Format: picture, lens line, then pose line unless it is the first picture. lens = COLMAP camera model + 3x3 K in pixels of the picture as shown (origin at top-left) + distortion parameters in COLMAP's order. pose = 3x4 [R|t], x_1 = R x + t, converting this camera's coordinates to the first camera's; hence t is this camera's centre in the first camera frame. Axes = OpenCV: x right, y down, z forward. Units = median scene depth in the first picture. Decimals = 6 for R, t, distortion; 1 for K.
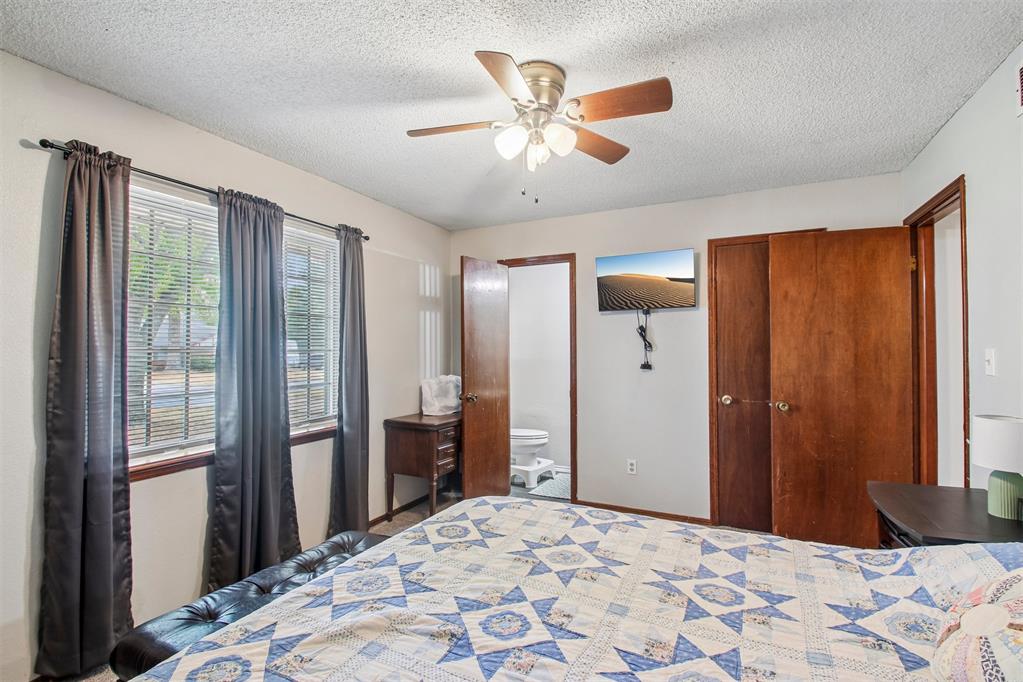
lens RADIAL K [[478.9, 0, 503.8], [0, 478.9, 336.1], [0, 0, 1]] dist [0.001166, -0.011149]
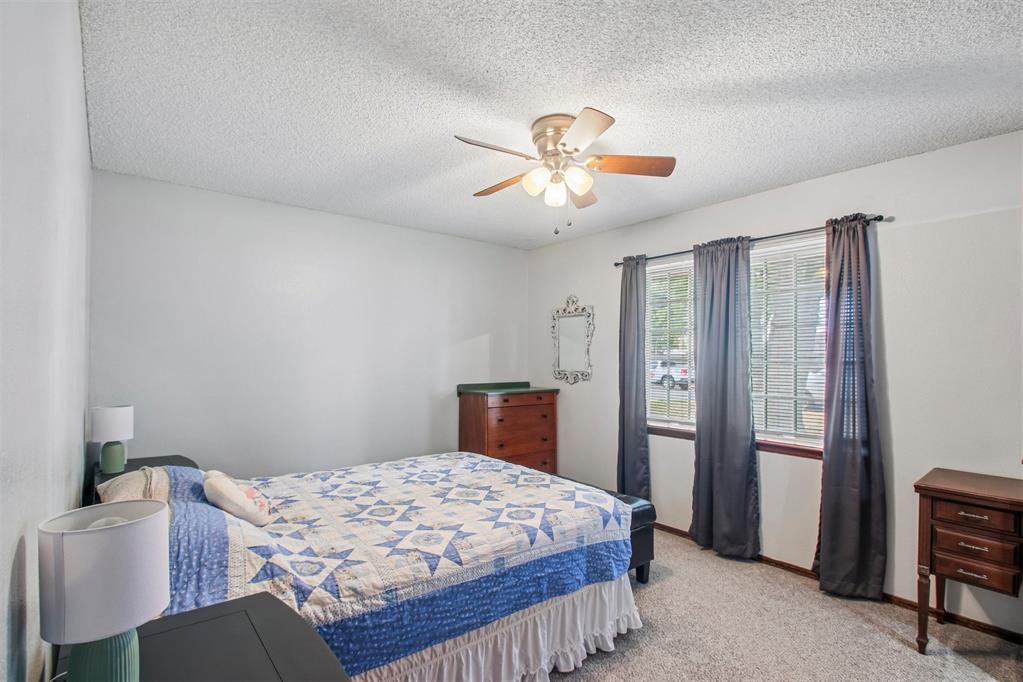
lens RADIAL K [[480.1, 0, 510.8], [0, 480.1, 342.1], [0, 0, 1]] dist [0.003101, -0.010356]
pose [[-0.390664, -0.022659, -0.920254, 0.839256], [0.009531, 0.999544, -0.028658, 0.009383], [0.920484, -0.019967, -0.390270, 0.962044]]
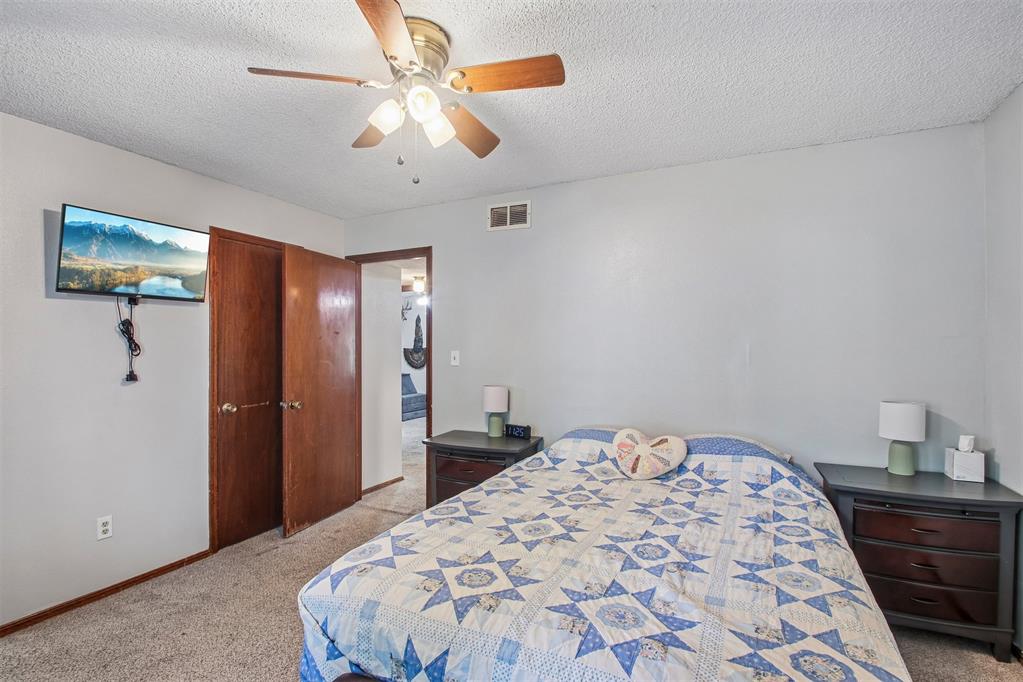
lens RADIAL K [[480.1, 0, 510.8], [0, 480.1, 342.1], [0, 0, 1]] dist [0.003101, -0.010356]
pose [[-0.021233, 0.017354, 0.999624, -0.571617], [-0.019003, 0.999662, -0.017758, 0.016921], [-0.999594, -0.019373, -0.020897, 0.603054]]
